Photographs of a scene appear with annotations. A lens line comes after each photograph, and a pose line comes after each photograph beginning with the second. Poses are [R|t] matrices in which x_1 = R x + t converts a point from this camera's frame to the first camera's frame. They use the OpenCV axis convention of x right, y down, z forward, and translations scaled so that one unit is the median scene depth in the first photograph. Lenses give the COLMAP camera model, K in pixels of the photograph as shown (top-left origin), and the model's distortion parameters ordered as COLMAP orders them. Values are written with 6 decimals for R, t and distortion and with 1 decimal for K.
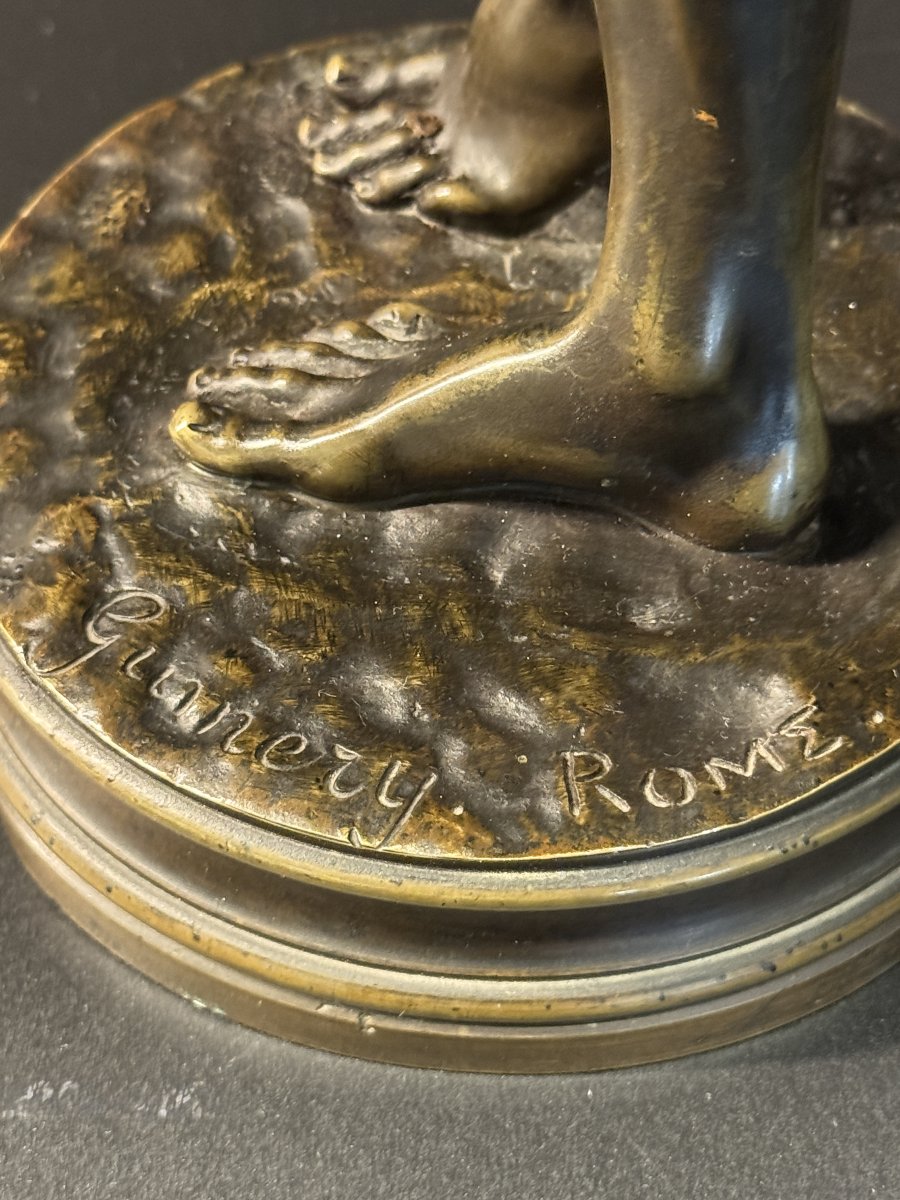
lens RADIAL K [[2727.1, 0, 449.9], [0, 2727.1, 600.2], [0, 0, 1]] dist [0.011125, 0.000000]
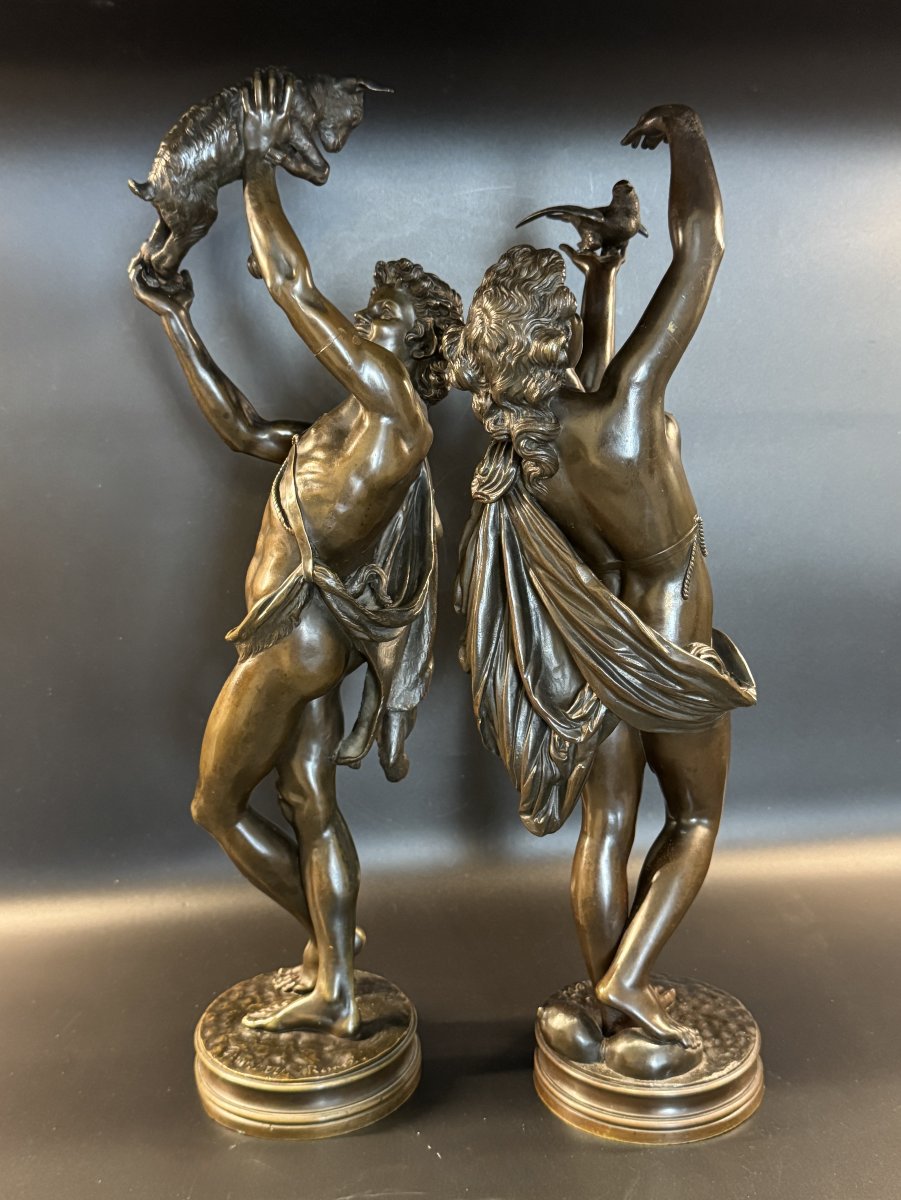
lens RADIAL K [[1207.1, 0, 446.9], [0, 1207.1, 596.8], [0, 0, 1]] dist [0.066170, 0.000000]
pose [[0.999495, -0.013993, 0.028518, 0.256568], [0.029000, 0.768345, -0.639378, 0.881955], [-0.012965, 0.639883, 0.768363, -1.477553]]
